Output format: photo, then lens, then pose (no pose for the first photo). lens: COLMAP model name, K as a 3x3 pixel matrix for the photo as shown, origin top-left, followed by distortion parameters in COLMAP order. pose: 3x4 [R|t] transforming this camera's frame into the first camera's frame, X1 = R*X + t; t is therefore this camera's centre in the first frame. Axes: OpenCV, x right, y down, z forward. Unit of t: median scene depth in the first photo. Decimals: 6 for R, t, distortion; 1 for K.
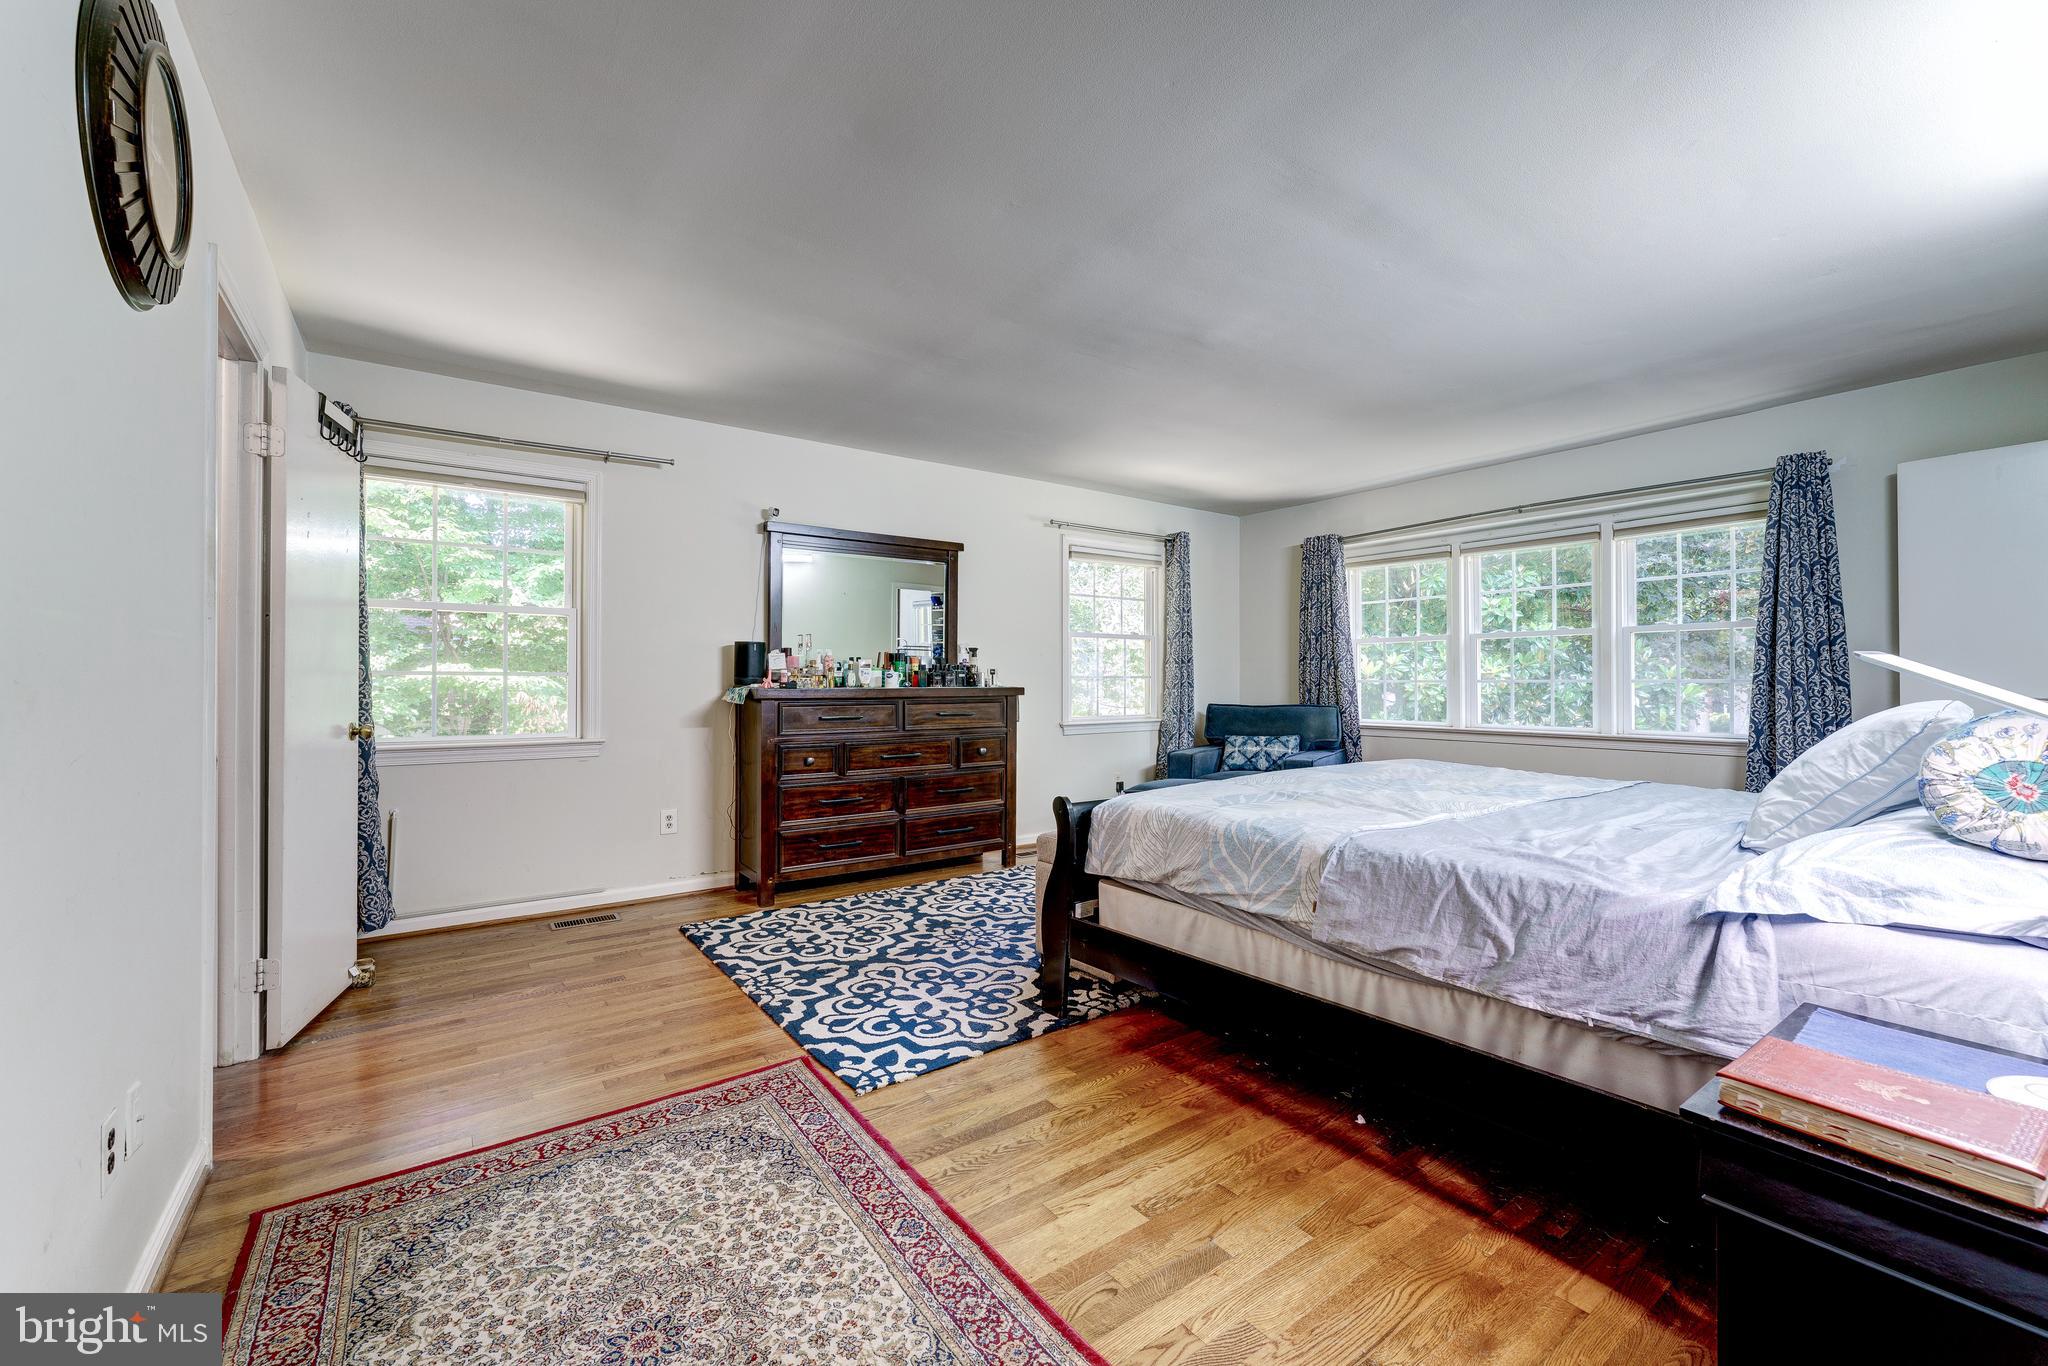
lens RADIAL K [[828.4, 0, 1024.5], [0, 828.4, 678.9], [0, 0, 1]] dist [0.000530, -0.000102]
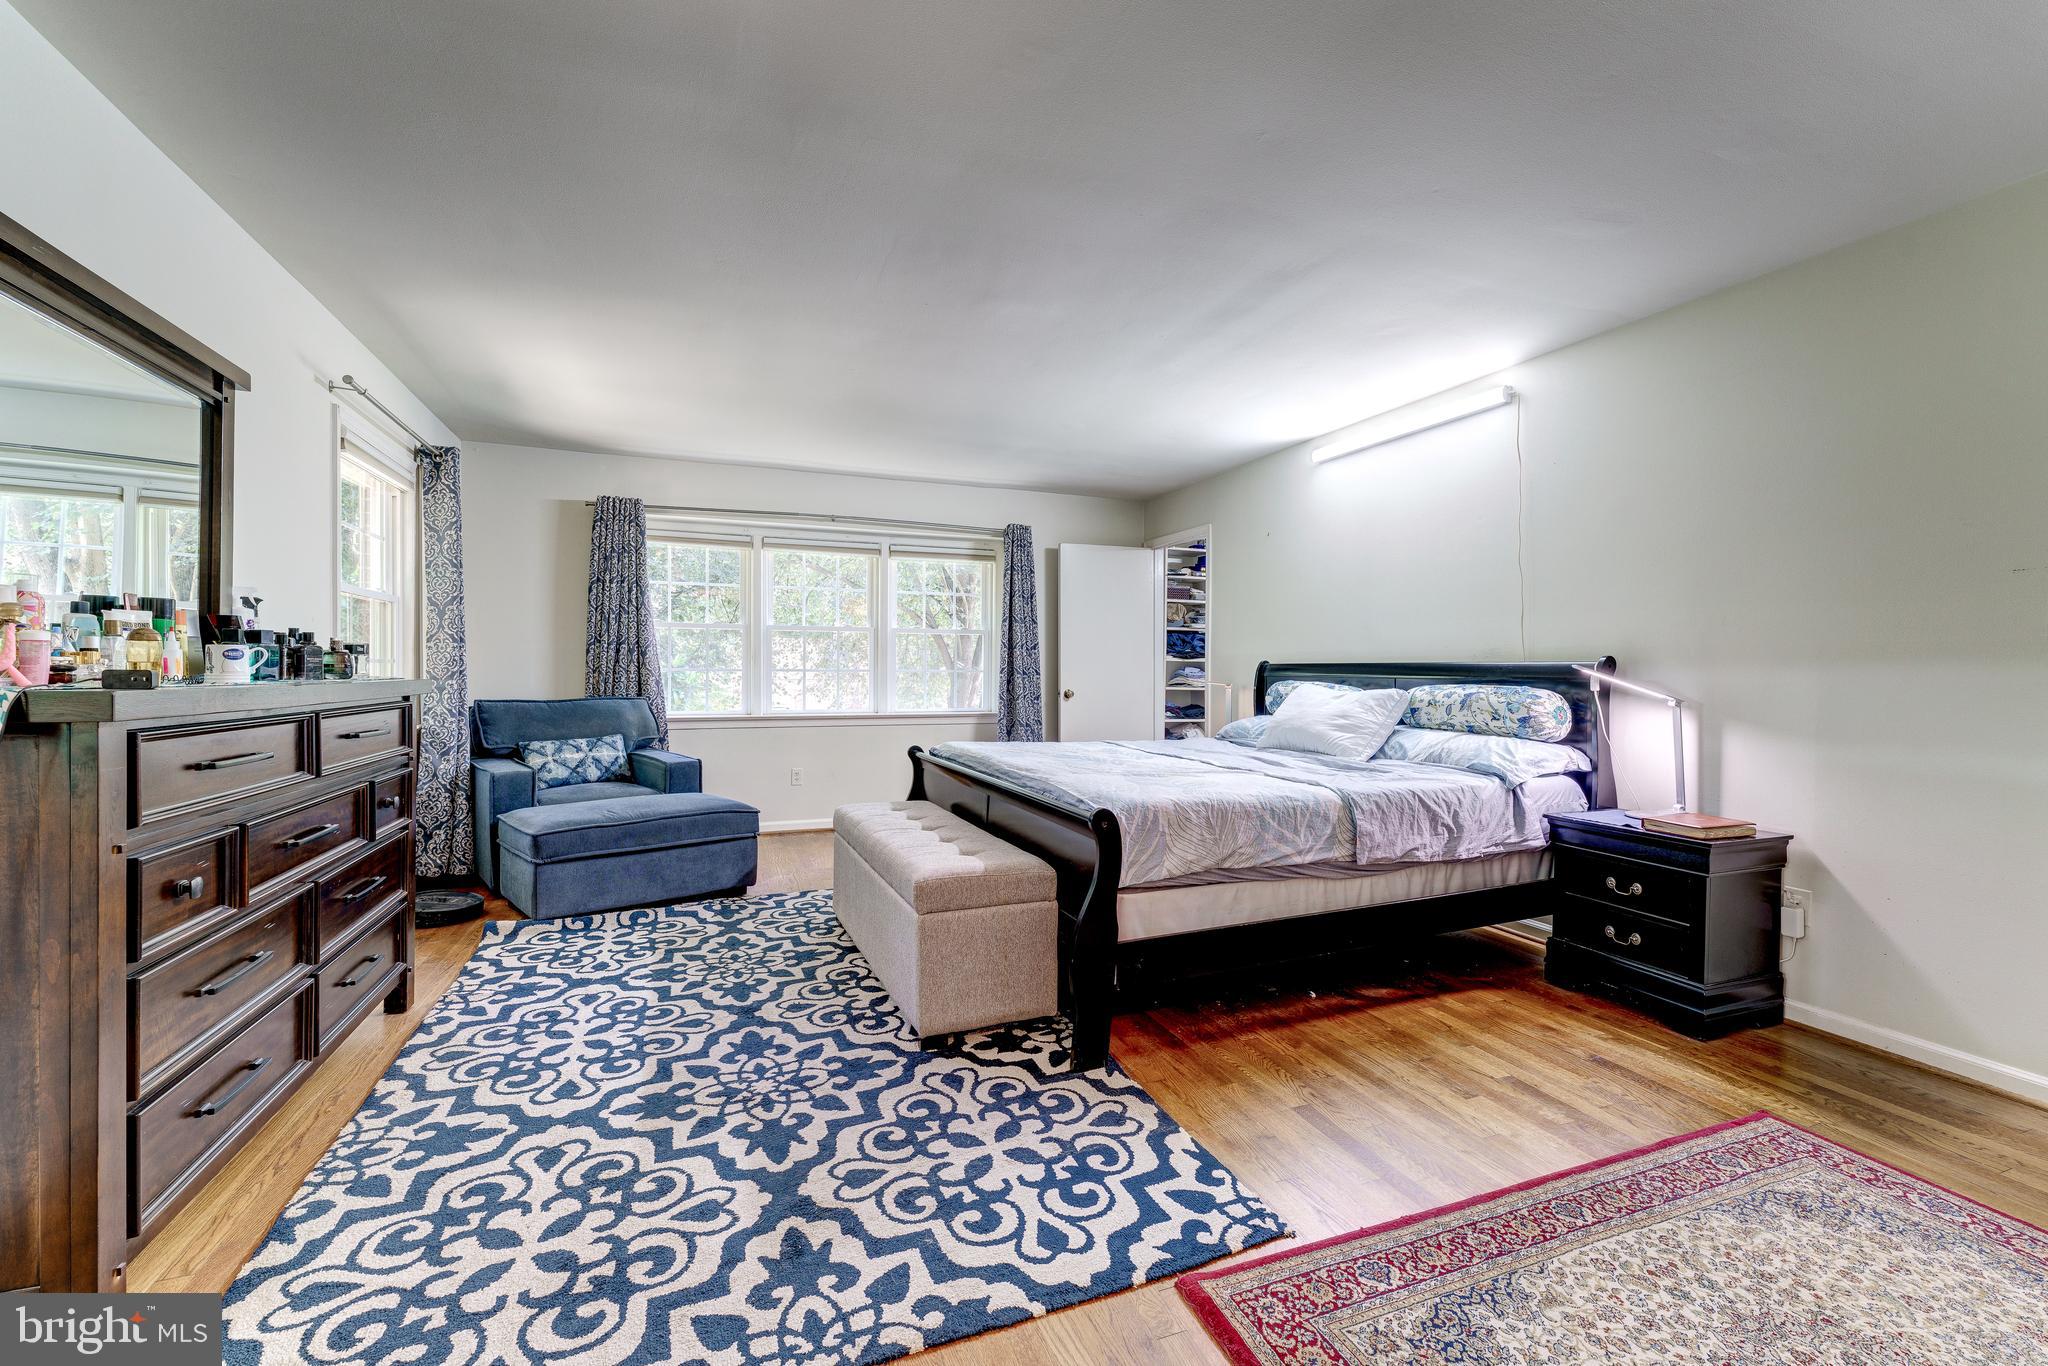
lens RADIAL K [[828.4, 0, 1022.5], [0, 828.4, 677.0], [0, 0, 1]] dist [0.000530, -0.000102]
pose [[0.256684, -0.004697, 0.966484, -0.700046], [-0.010113, 0.999920, 0.007545, 0.000565], [-0.966442, -0.011711, 0.256616, 0.752441]]
